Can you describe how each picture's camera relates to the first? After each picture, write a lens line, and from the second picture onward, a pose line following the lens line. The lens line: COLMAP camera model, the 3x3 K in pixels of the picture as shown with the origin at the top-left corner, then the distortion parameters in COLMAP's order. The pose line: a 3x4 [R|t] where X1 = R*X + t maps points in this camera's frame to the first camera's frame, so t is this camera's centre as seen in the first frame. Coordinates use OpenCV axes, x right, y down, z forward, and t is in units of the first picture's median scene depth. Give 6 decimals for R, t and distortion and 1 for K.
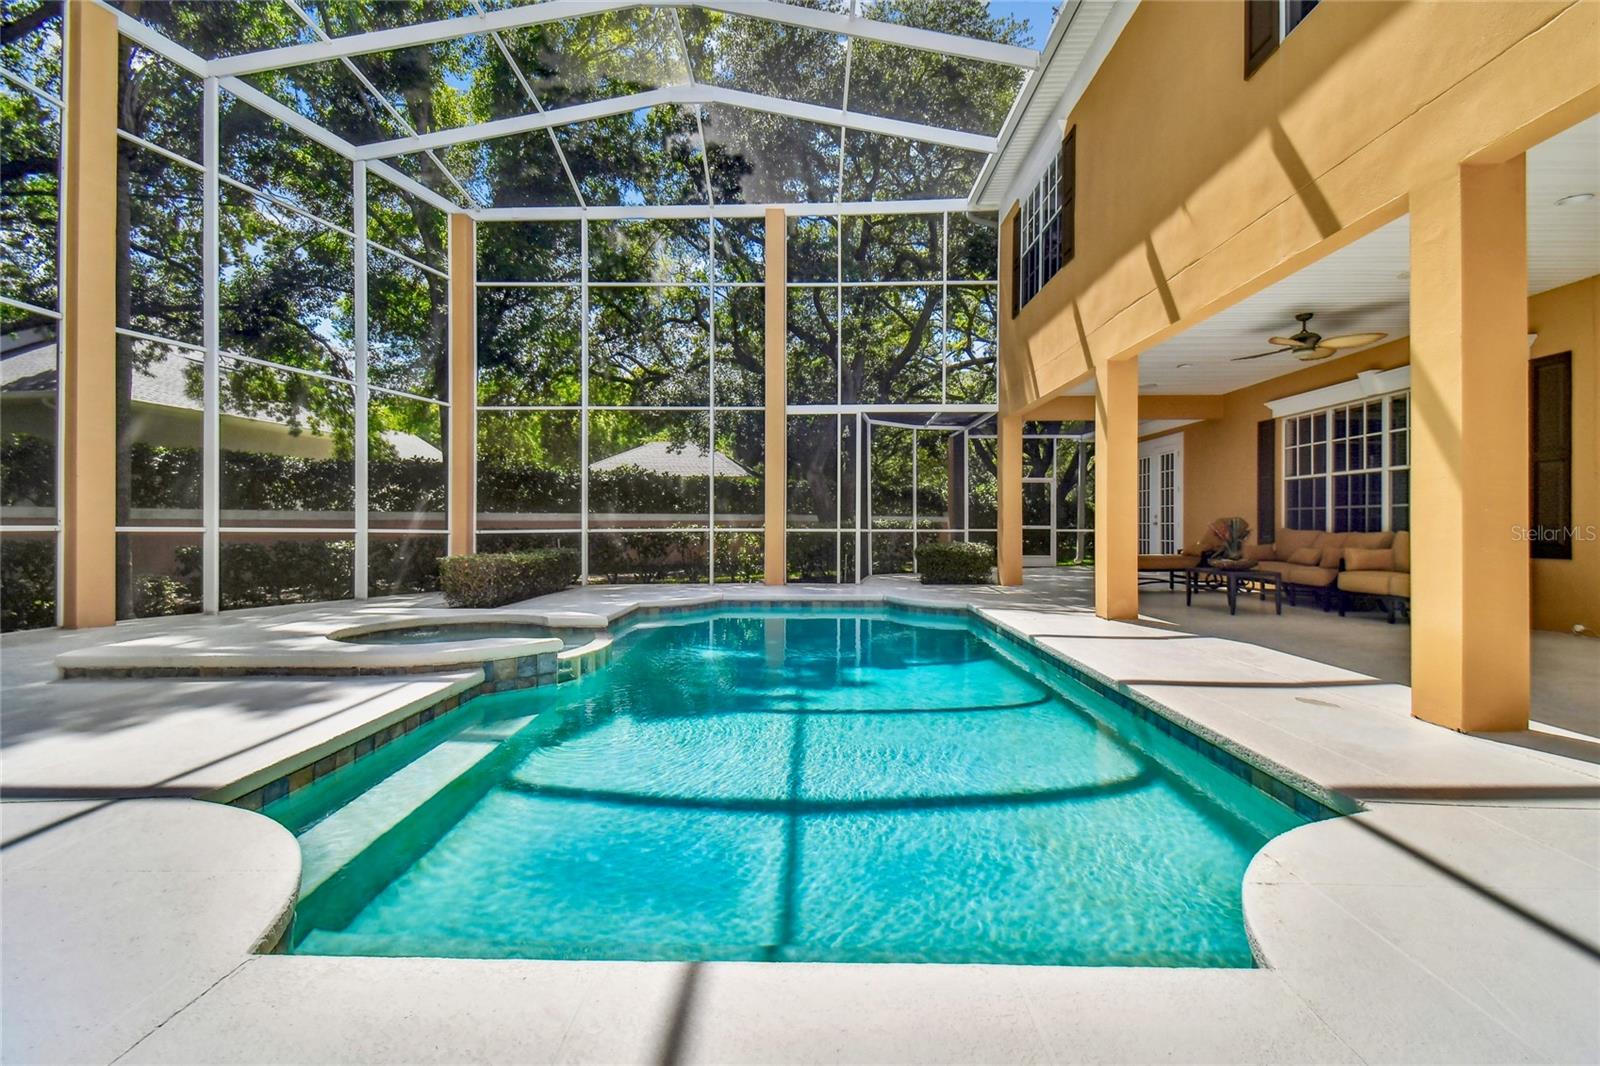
lens RADIAL K [[711.0, 0, 797.2], [0, 711.0, 524.1], [0, 0, 1]] dist [0.033111, -0.016860]
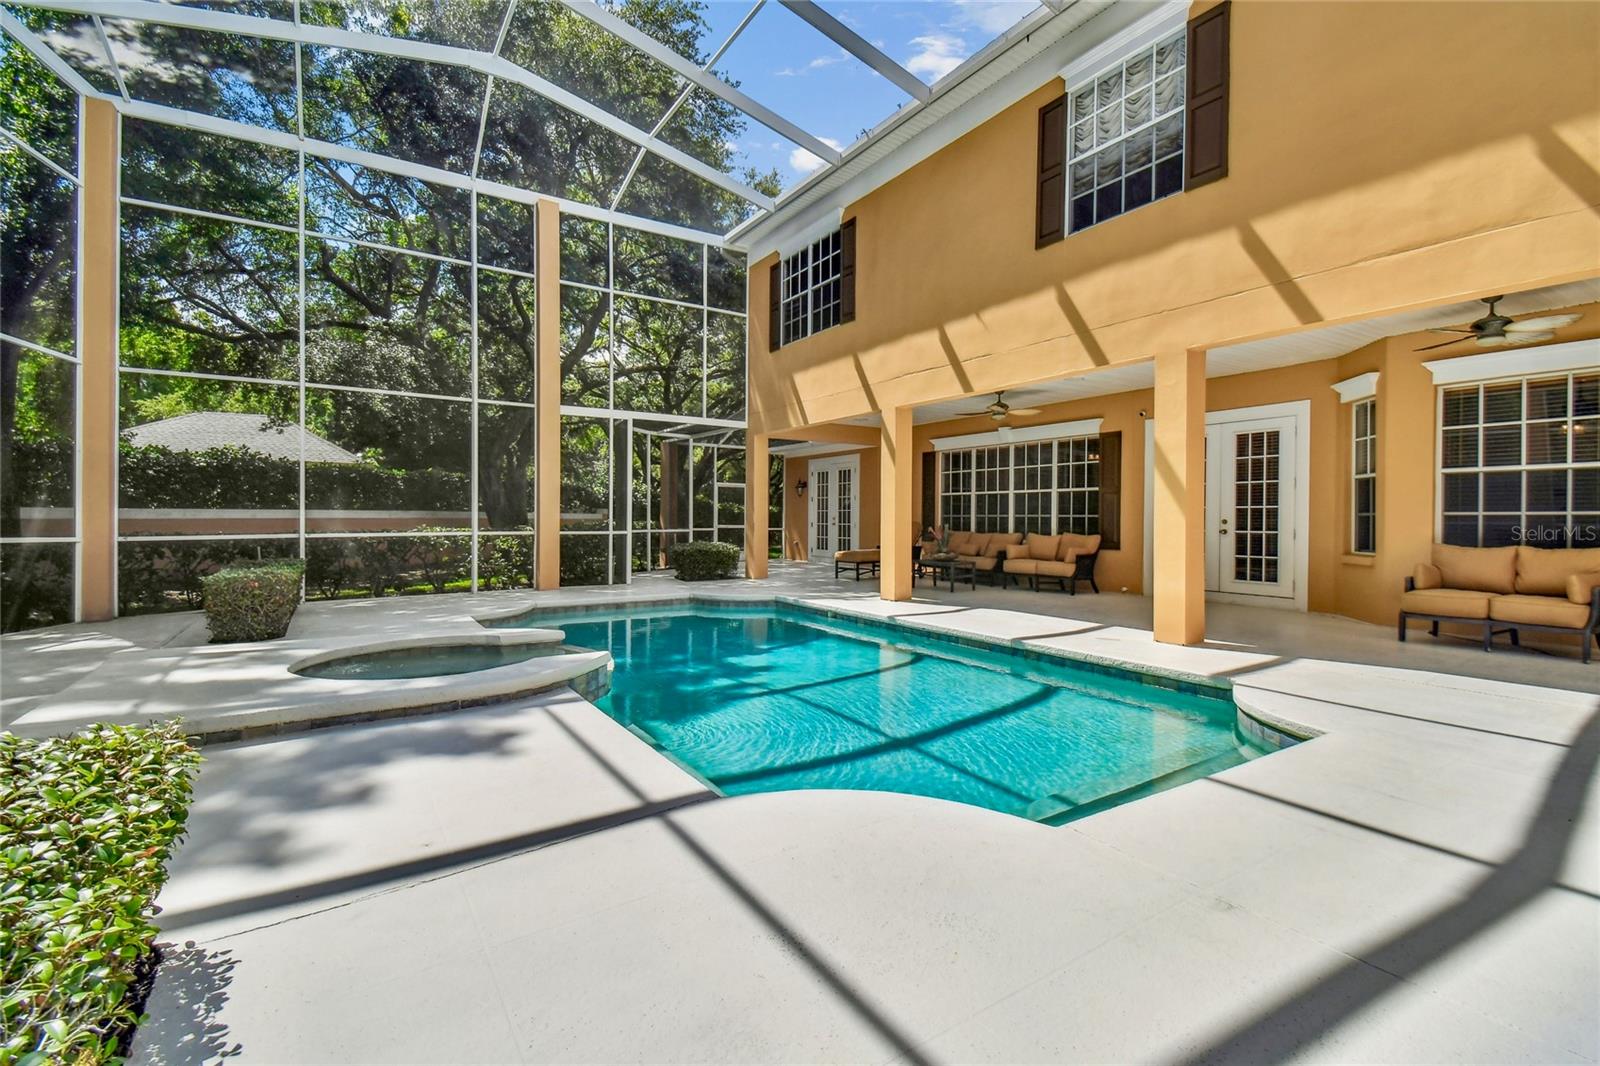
lens RADIAL K [[711.0, 0, 797.2], [0, 711.0, 524.1], [0, 0, 1]] dist [0.033111, -0.016860]
pose [[0.829020, -0.000748, 0.559219, -0.373002], [-0.005341, 0.999943, 0.009255, -0.018169], [-0.559194, -0.010659, 0.828969, -0.000591]]
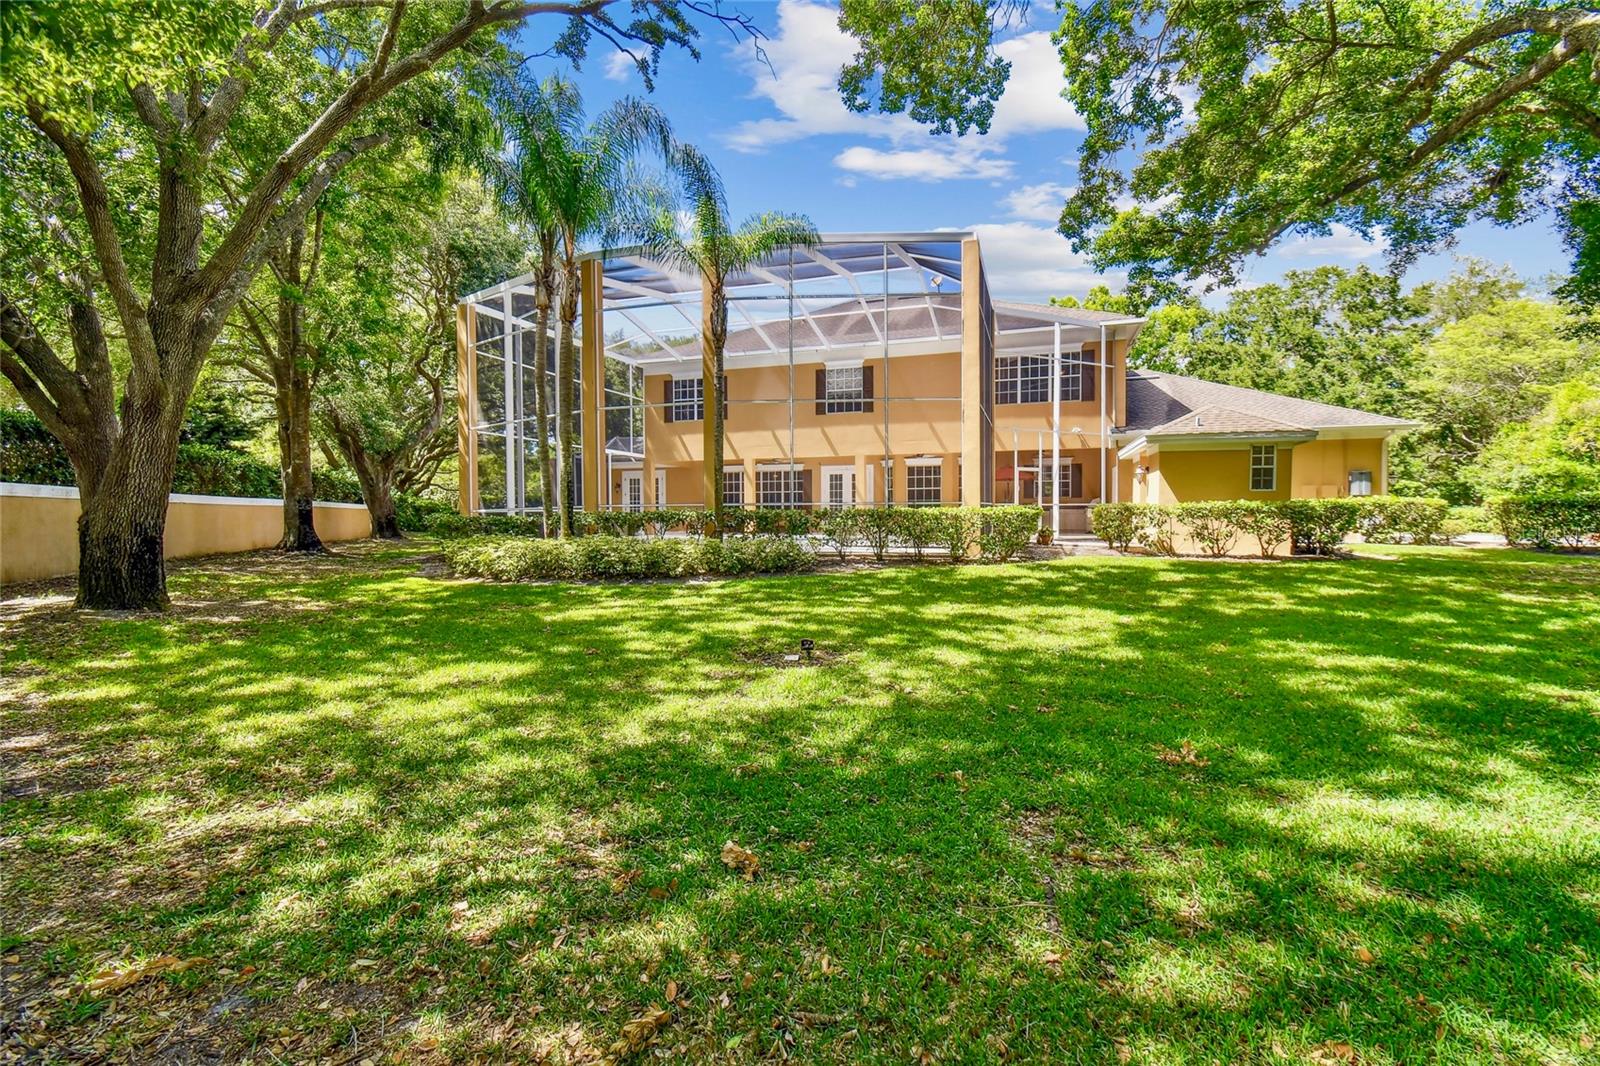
lens RADIAL K [[711.0, 0, 797.2], [0, 711.0, 524.1], [0, 0, 1]] dist [0.033111, -0.016860]
pose [[0.317770, -0.008760, 0.948127, -2.173822], [-0.001826, 0.999950, 0.009851, 0.036930], [-0.948166, -0.004861, 0.317738, -0.218039]]
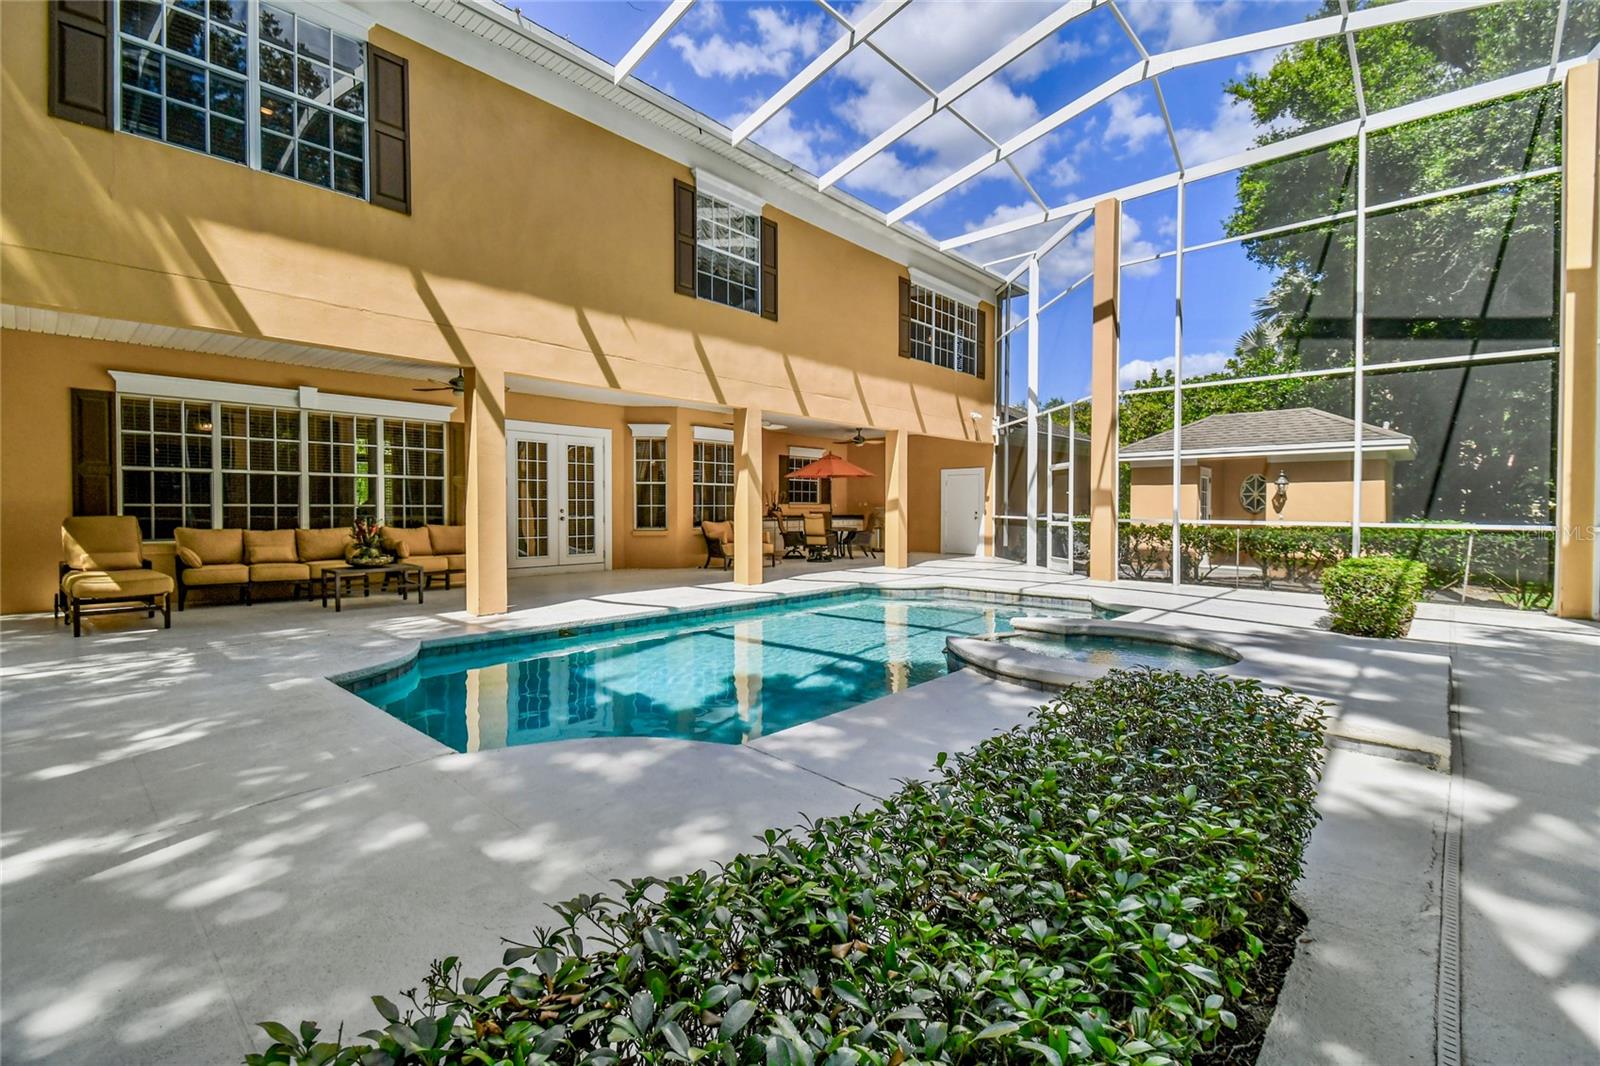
lens RADIAL K [[711.0, 0, 797.2], [0, 711.0, 524.1], [0, 0, 1]] dist [0.033111, -0.016860]
pose [[-0.762325, -0.020307, 0.646876, -0.483616], [-0.004695, 0.999655, 0.025848, -0.026754], [-0.647177, 0.016667, -0.762157, 1.249447]]
